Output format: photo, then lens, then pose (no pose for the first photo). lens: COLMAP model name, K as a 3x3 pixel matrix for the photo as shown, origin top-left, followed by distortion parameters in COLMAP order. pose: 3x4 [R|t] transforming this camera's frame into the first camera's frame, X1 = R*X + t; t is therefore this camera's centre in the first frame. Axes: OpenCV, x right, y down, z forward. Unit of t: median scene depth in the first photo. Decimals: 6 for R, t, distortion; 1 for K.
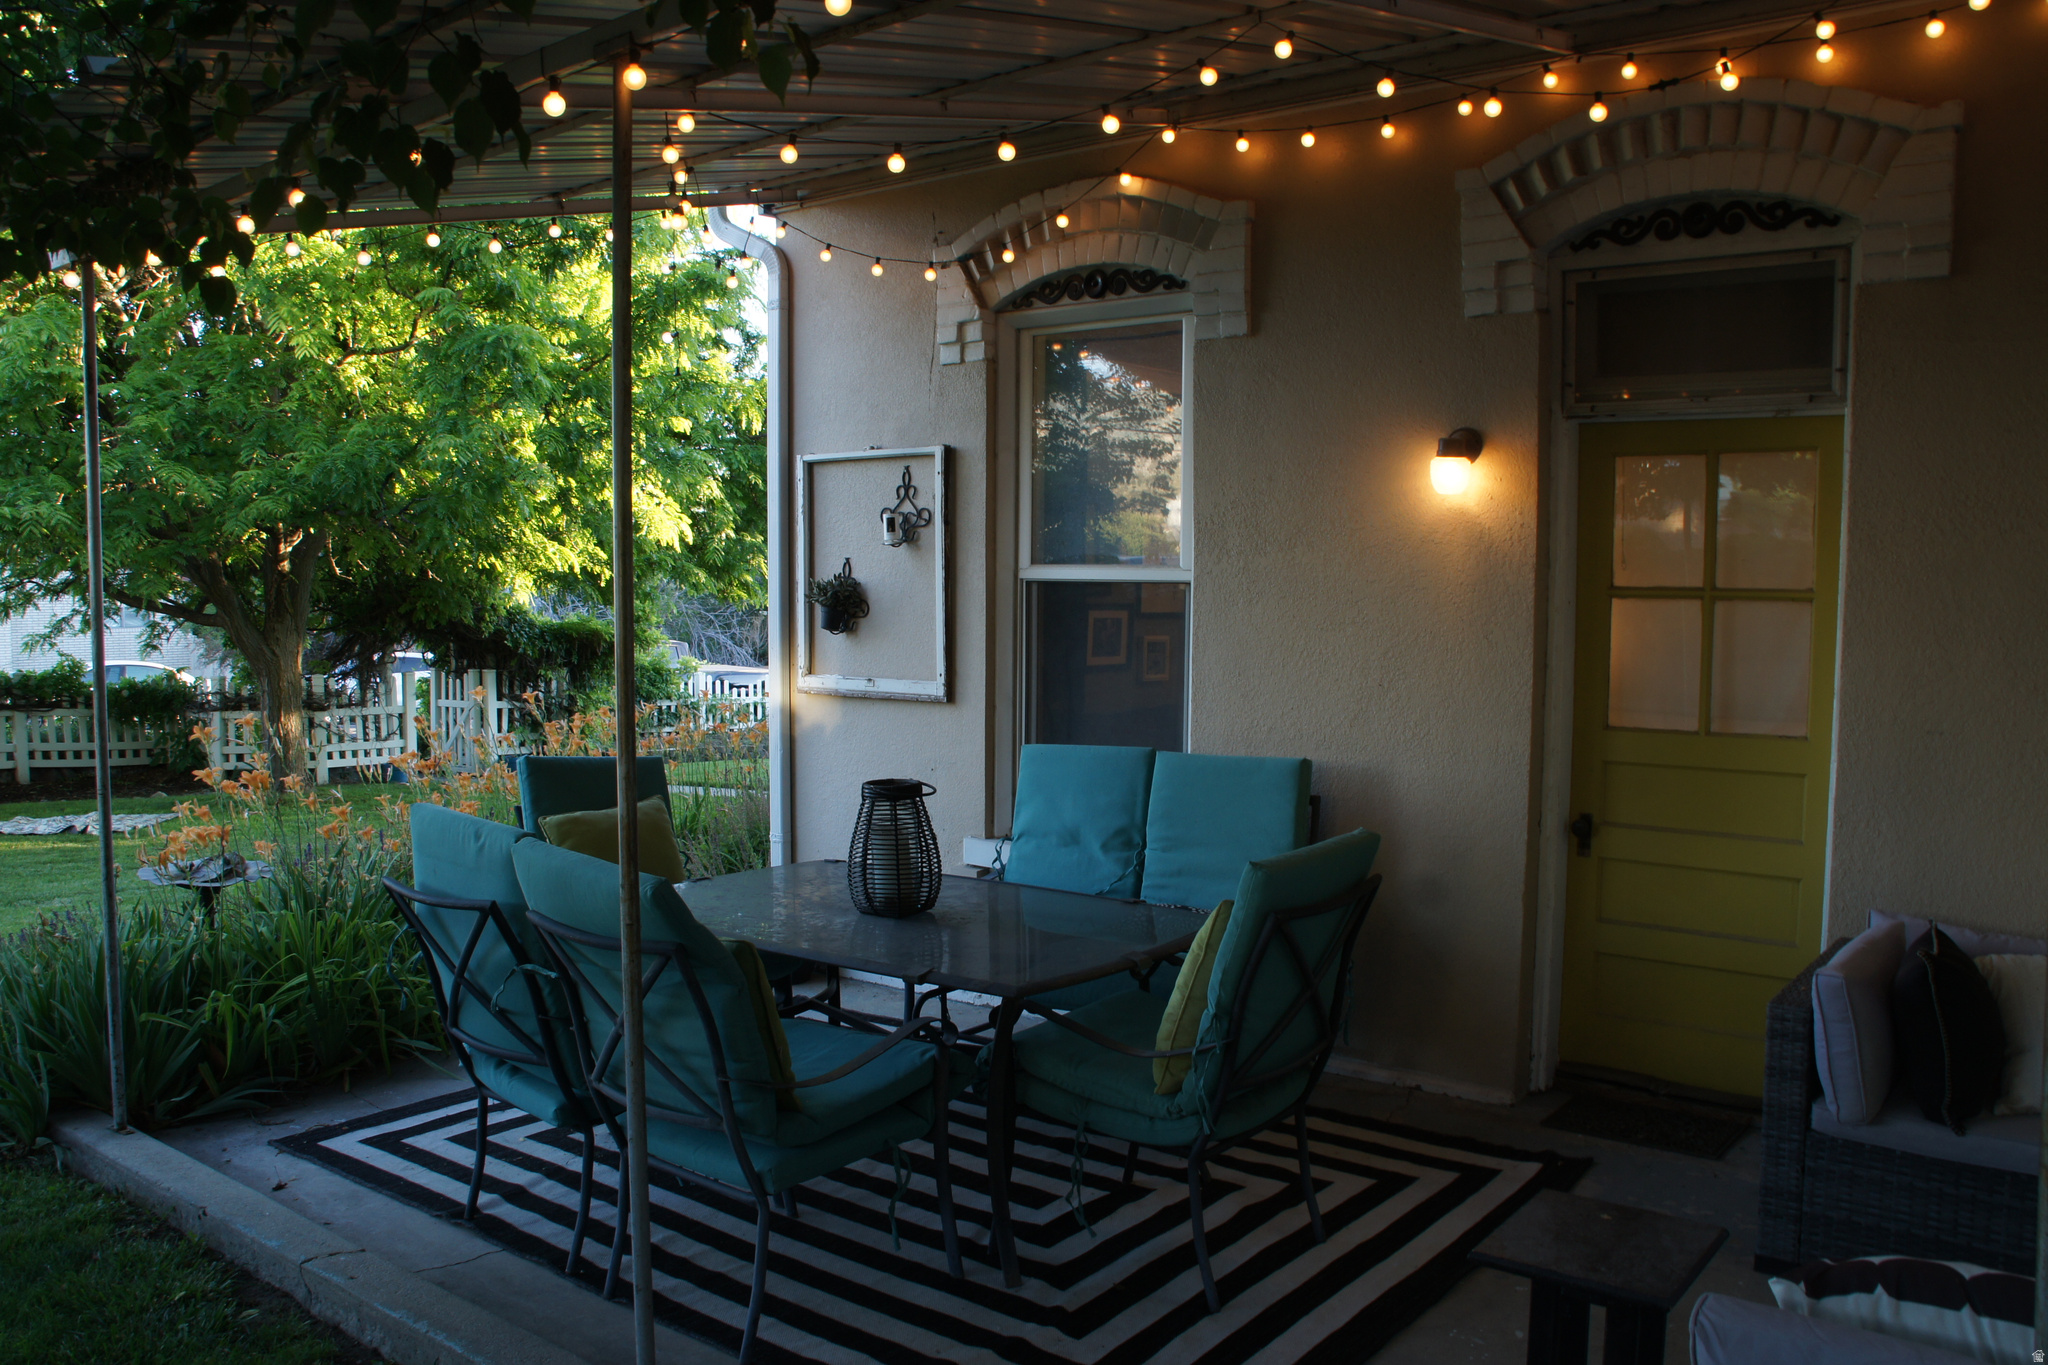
lens RADIAL K [[1683.7, 0, 1026.2], [0, 1683.7, 706.4], [0, 0, 1]] dist [-0.157534, 0.128213]
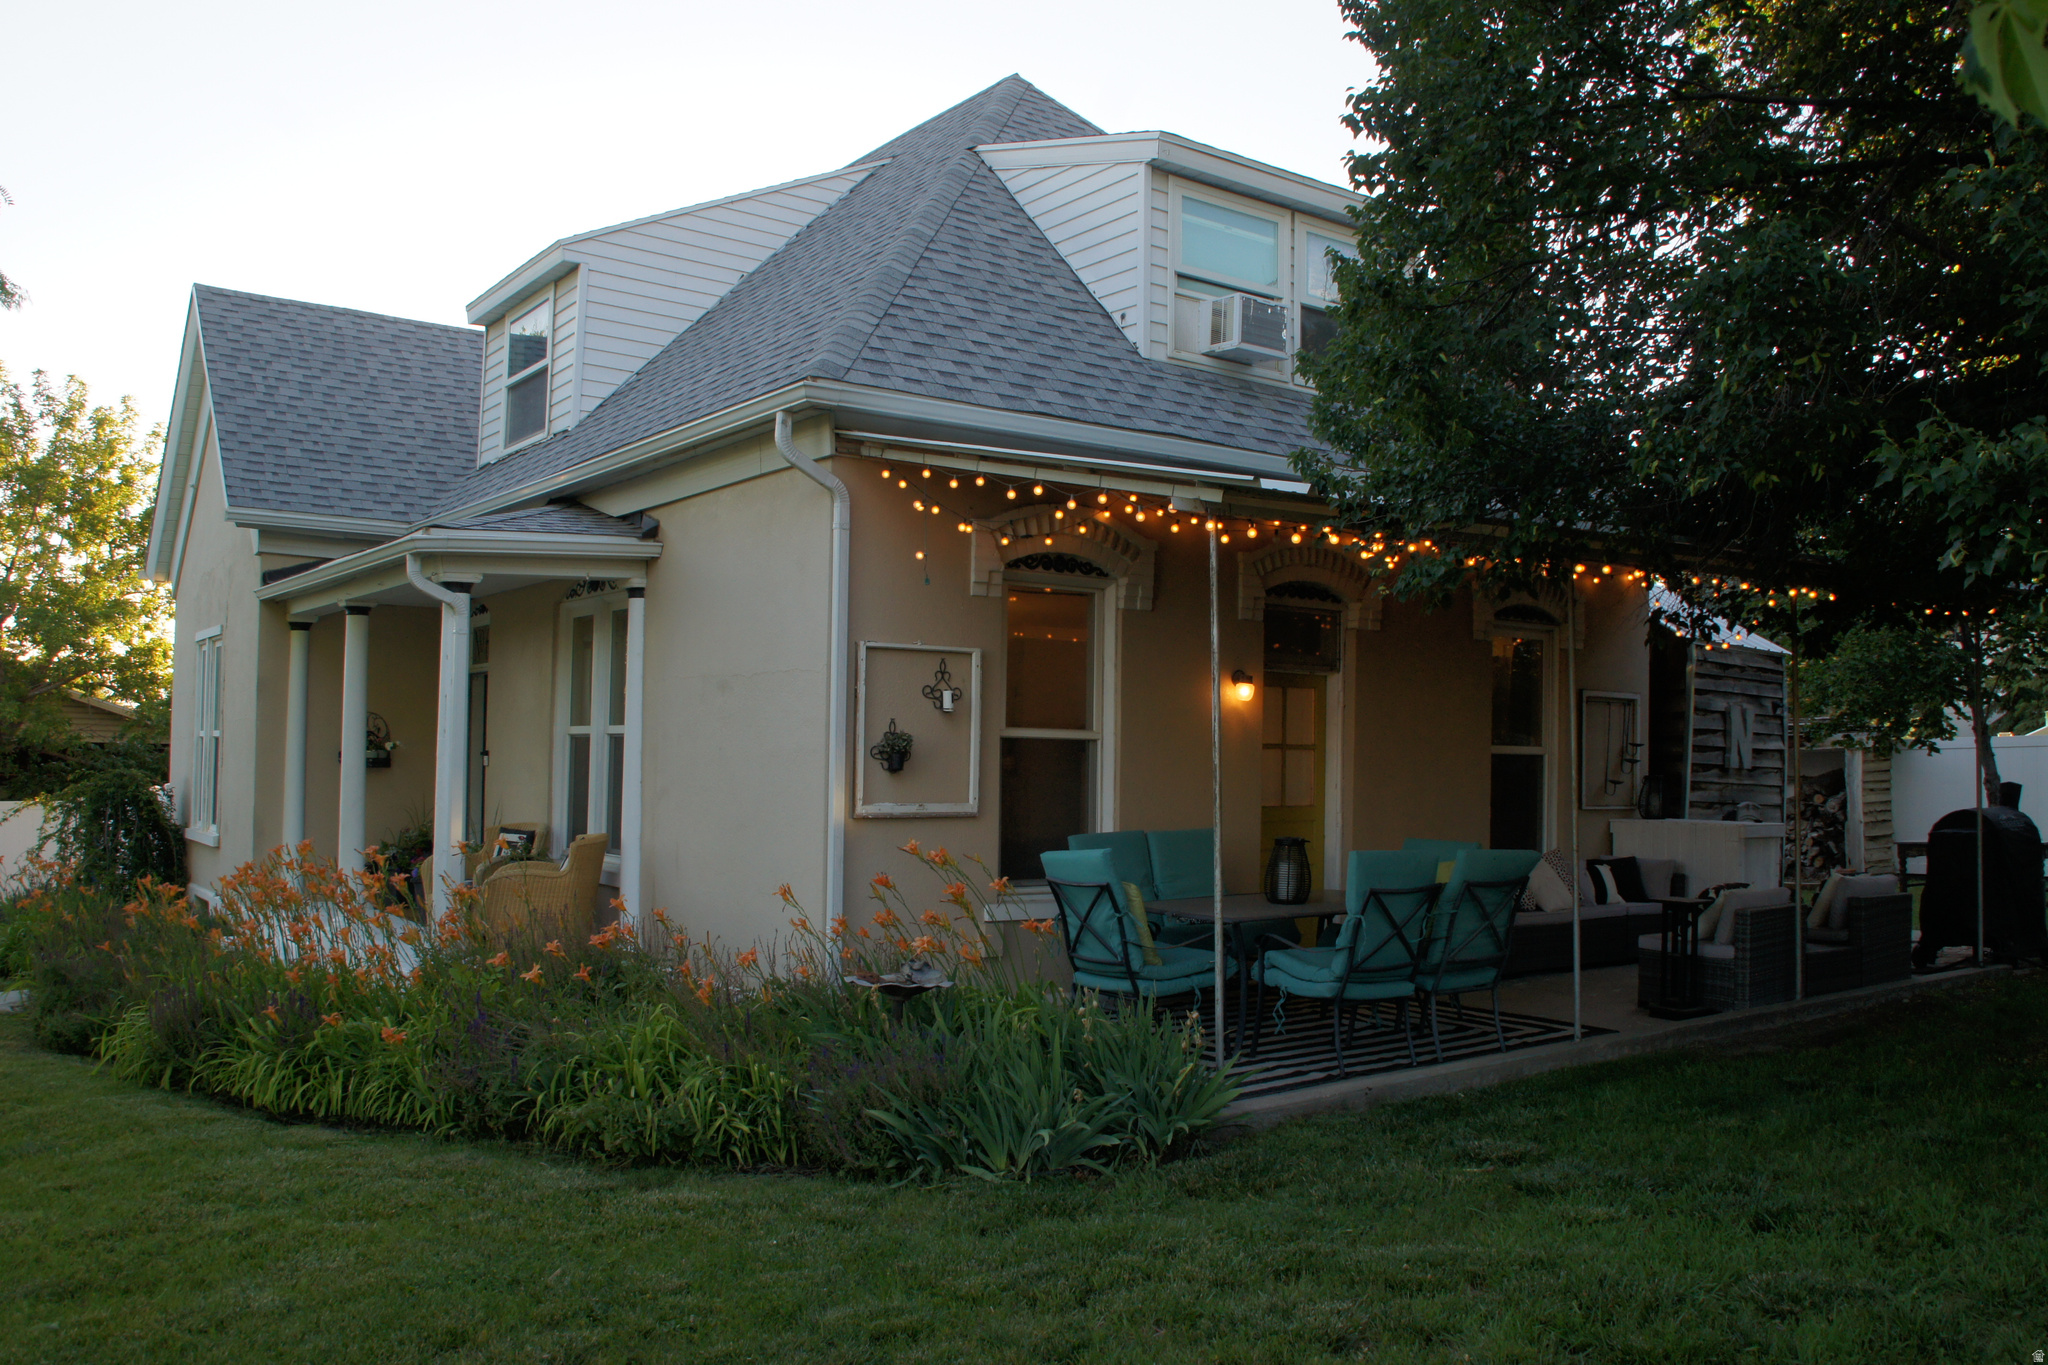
lens RADIAL K [[1683.7, 0, 1026.2], [0, 1683.7, 706.4], [0, 0, 1]] dist [-0.157534, 0.128213]
pose [[0.254125, 0.034847, 0.966543, -1.917598], [0.067159, 0.996303, -0.053577, -0.021880], [-0.964837, 0.078528, 0.250845, 0.724137]]
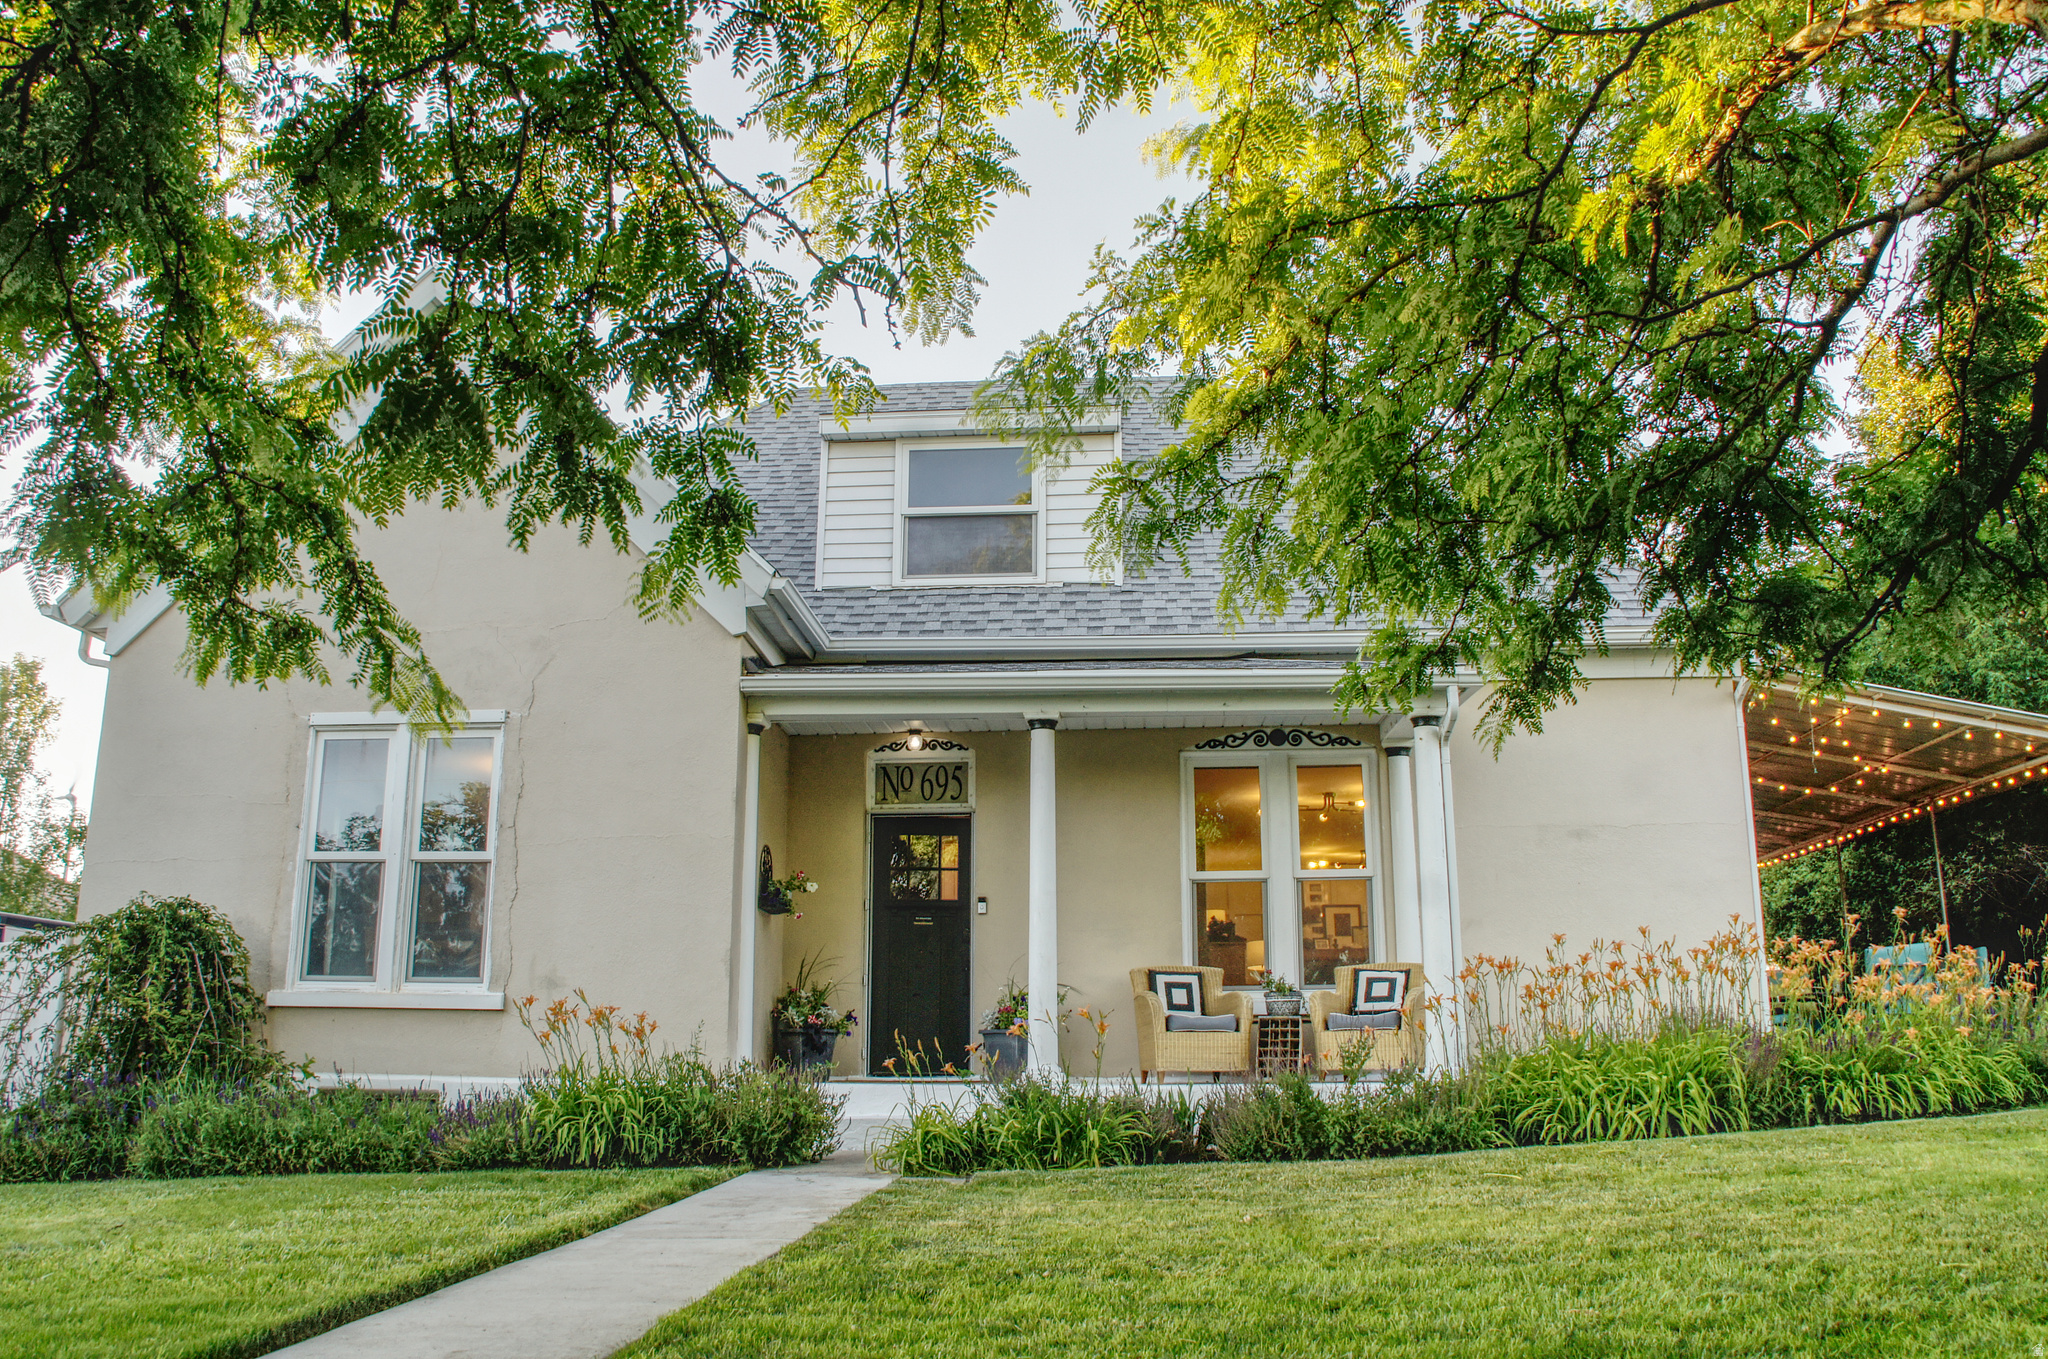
lens RADIAL K [[1616.8, 0, 1028.2], [0, 1616.8, 699.9], [0, 0, 1]] dist [-0.163767, 0.114598]
pose [[-0.583821, 0.193321, 0.788530, -1.513453], [0.070716, 0.979654, -0.187821, 0.015925], [-0.808797, -0.053892, -0.585613, 3.719985]]
